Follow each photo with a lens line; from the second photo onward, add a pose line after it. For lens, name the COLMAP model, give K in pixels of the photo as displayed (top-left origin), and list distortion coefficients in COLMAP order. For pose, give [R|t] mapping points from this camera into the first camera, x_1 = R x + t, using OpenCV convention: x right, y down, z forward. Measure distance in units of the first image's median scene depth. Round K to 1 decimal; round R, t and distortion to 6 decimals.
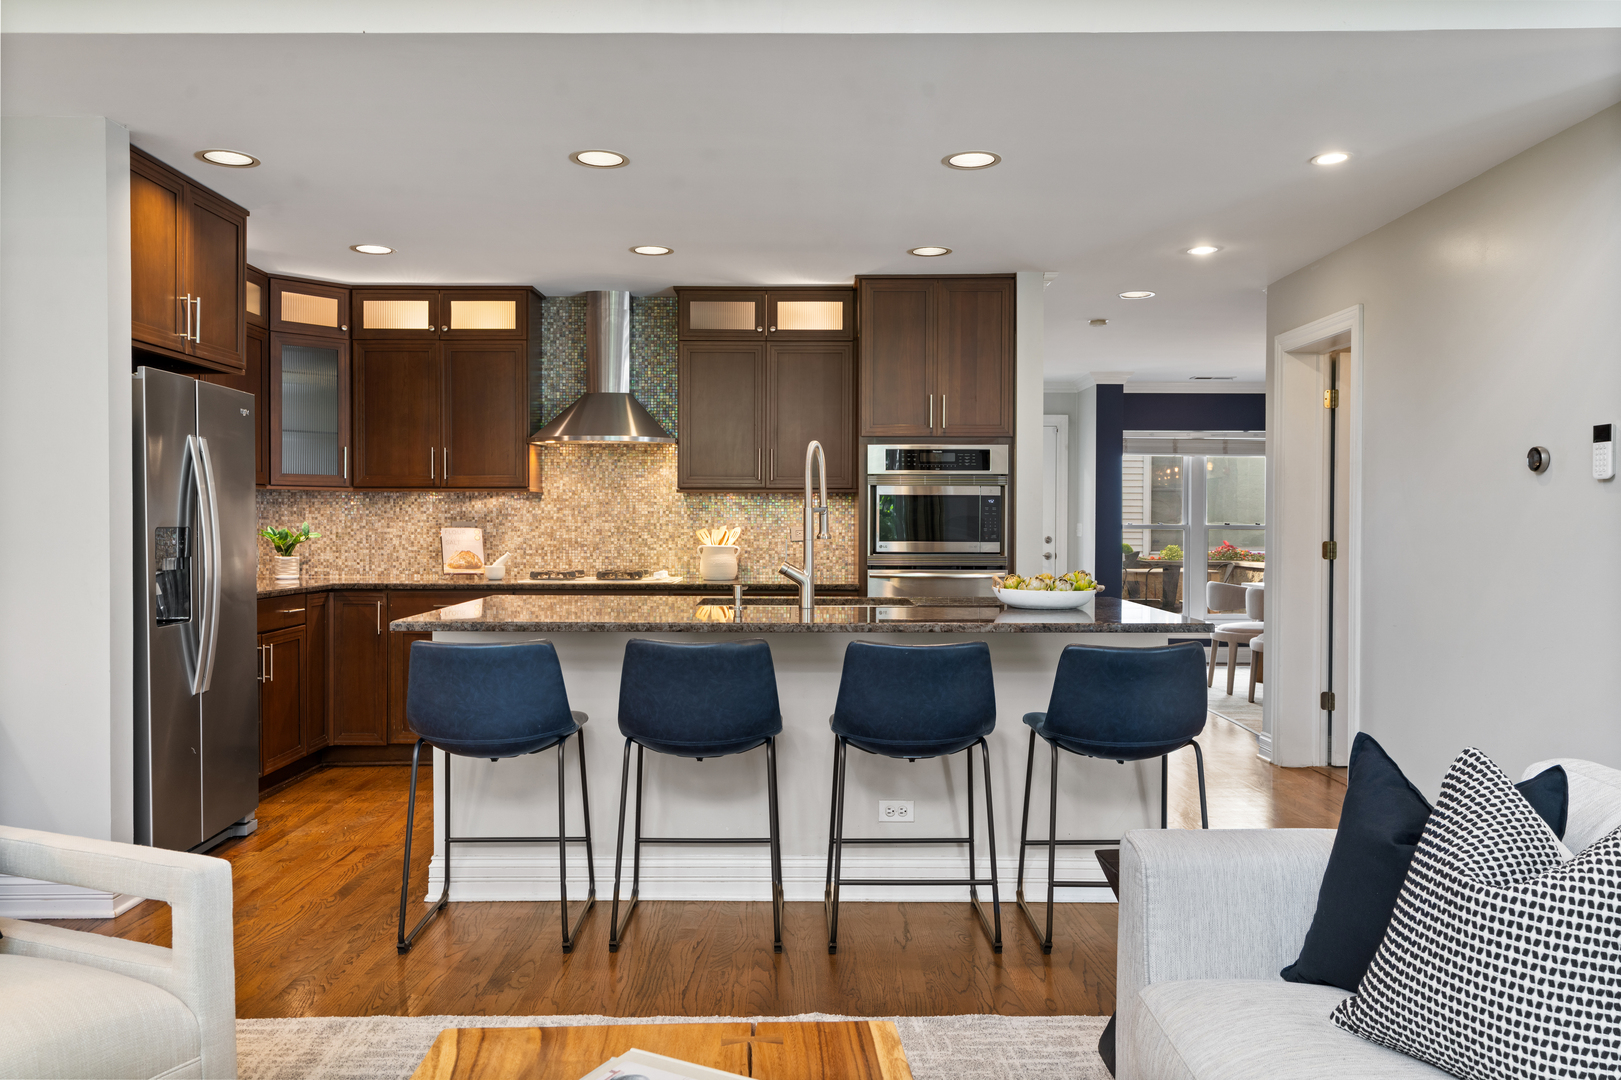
lens RADIAL K [[1214.1, 0, 804.6], [0, 1214.1, 534.7], [0, 0, 1]] dist [0.009154, 0.002462]
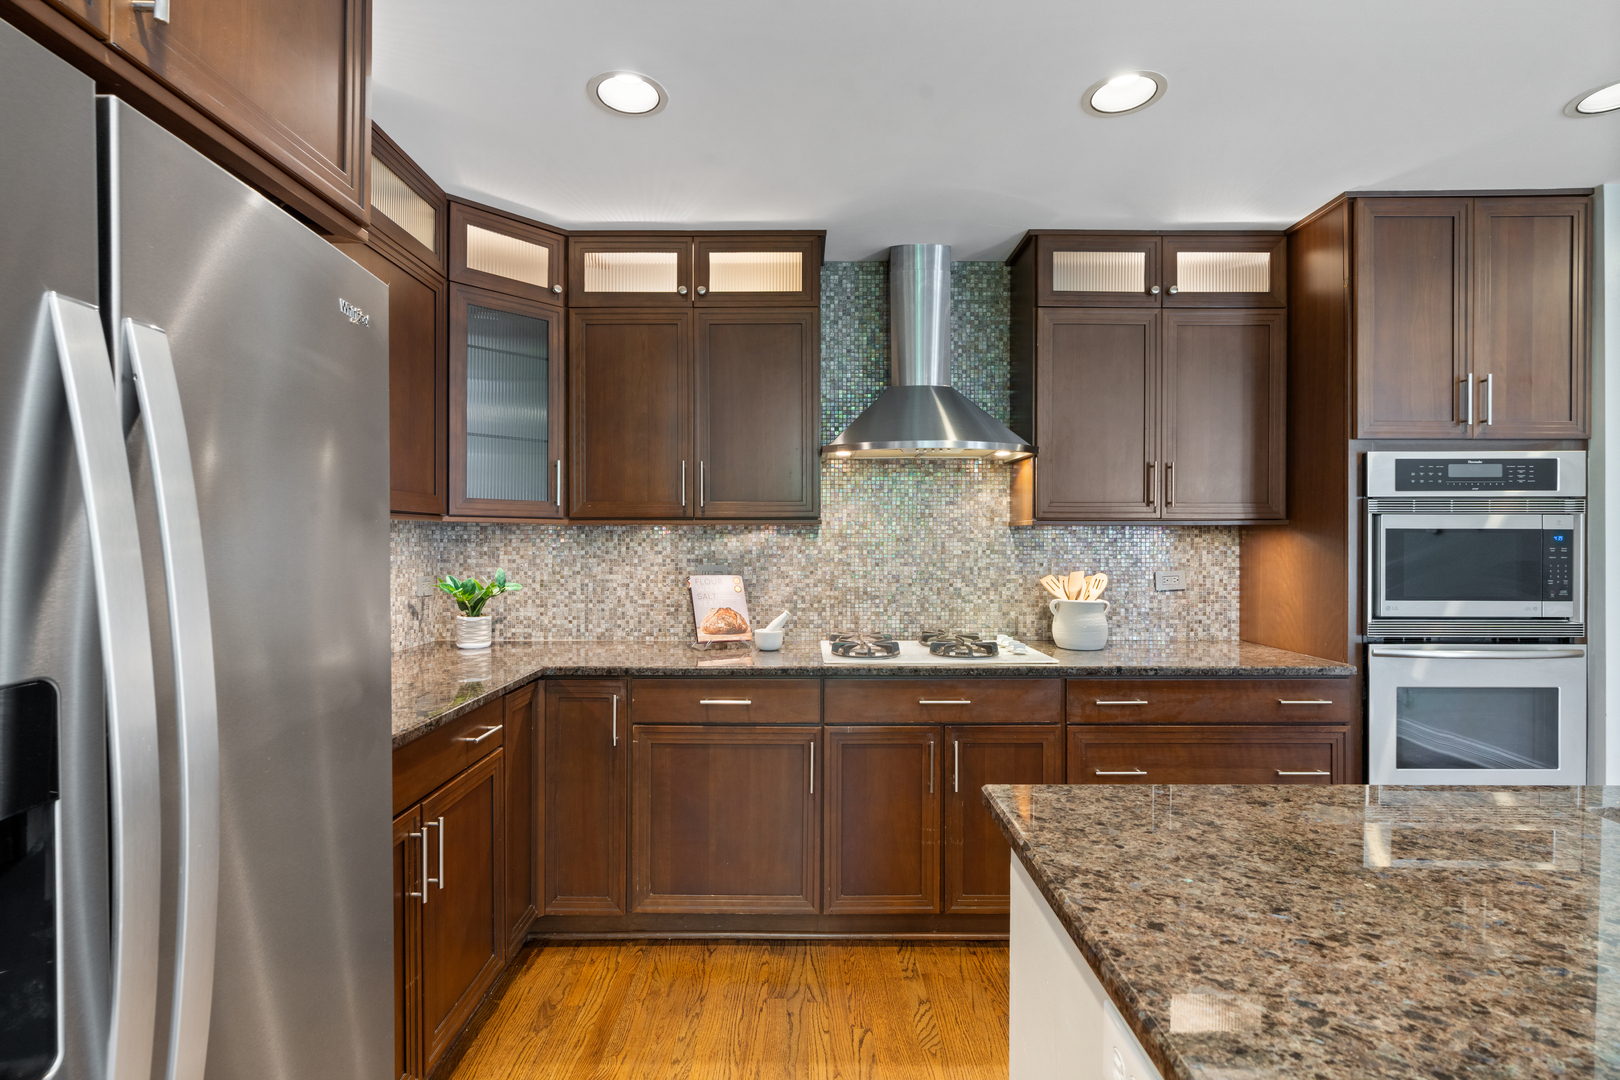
lens RADIAL K [[767.3, 0, 807.3], [0, 767.3, 542.9], [0, 0, 1]] dist [-0.005594, -0.000469]
pose [[0.999998, -0.001612, 0.001452, -0.235102], [0.001628, 0.999940, -0.010831, -0.020045], [-0.001435, 0.010833, 0.999940, 0.560005]]
